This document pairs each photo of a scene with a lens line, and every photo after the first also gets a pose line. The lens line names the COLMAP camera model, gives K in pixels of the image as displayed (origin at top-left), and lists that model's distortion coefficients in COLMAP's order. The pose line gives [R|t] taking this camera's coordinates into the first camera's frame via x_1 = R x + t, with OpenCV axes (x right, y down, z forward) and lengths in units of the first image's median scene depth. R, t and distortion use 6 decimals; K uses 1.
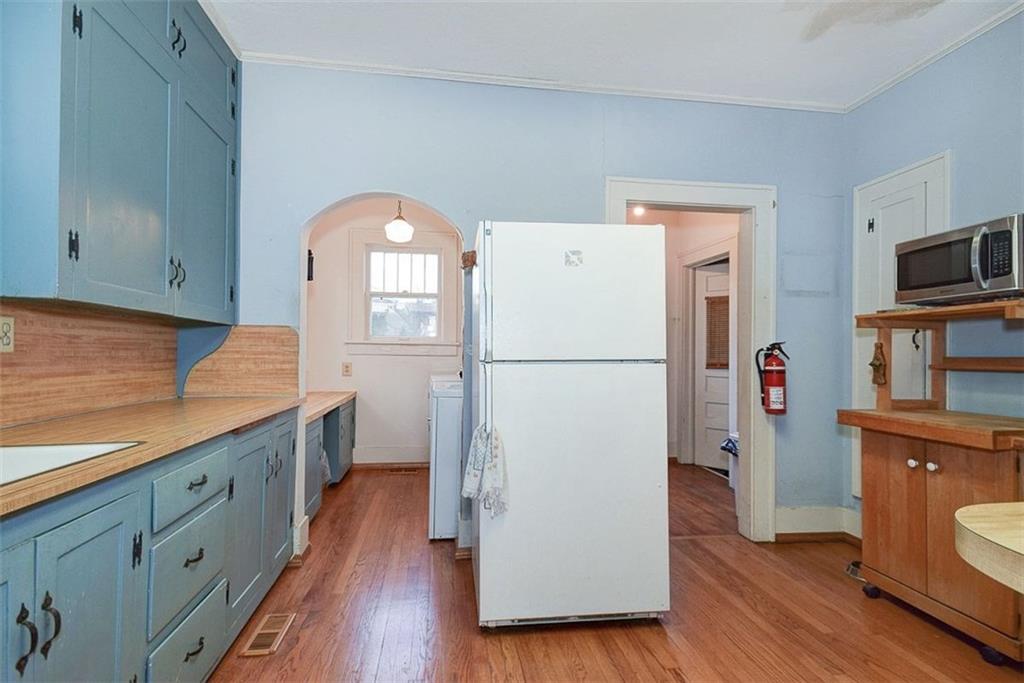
lens RADIAL K [[505.5, 0, 505.8], [0, 505.5, 347.7], [0, 0, 1]] dist [0.017448, 0.000246]
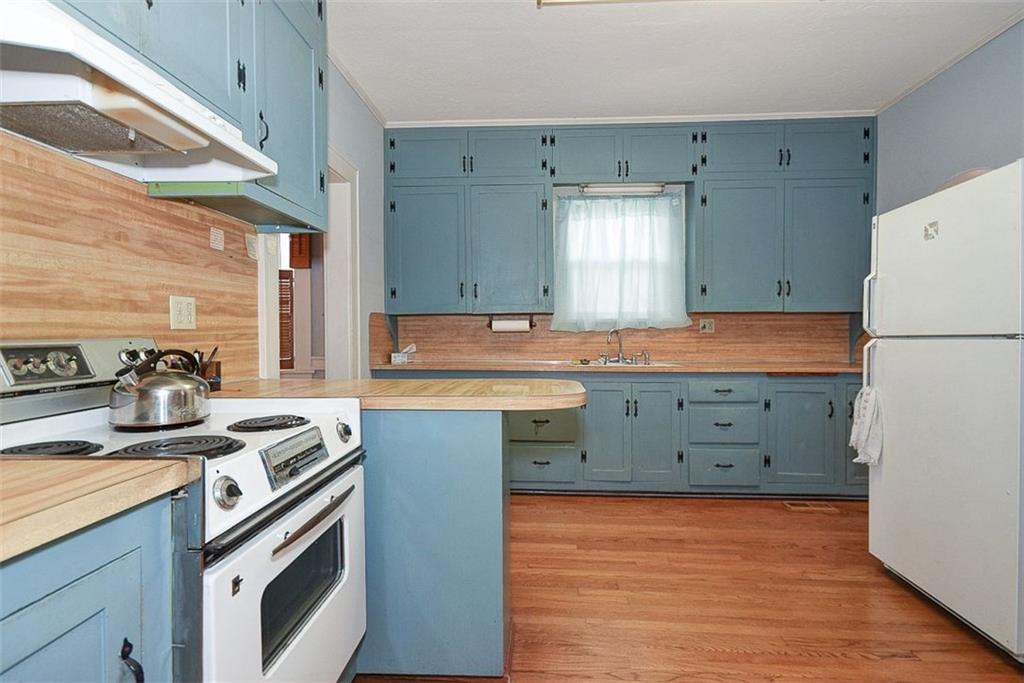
lens RADIAL K [[505.5, 0, 516.4], [0, 505.5, 336.2], [0, 0, 1]] dist [0.017448, 0.000246]
pose [[-0.201455, -0.002538, -0.979495, 1.327684], [0.013366, 0.999896, -0.005340, 0.021442], [0.979407, -0.014167, -0.201400, 0.437402]]
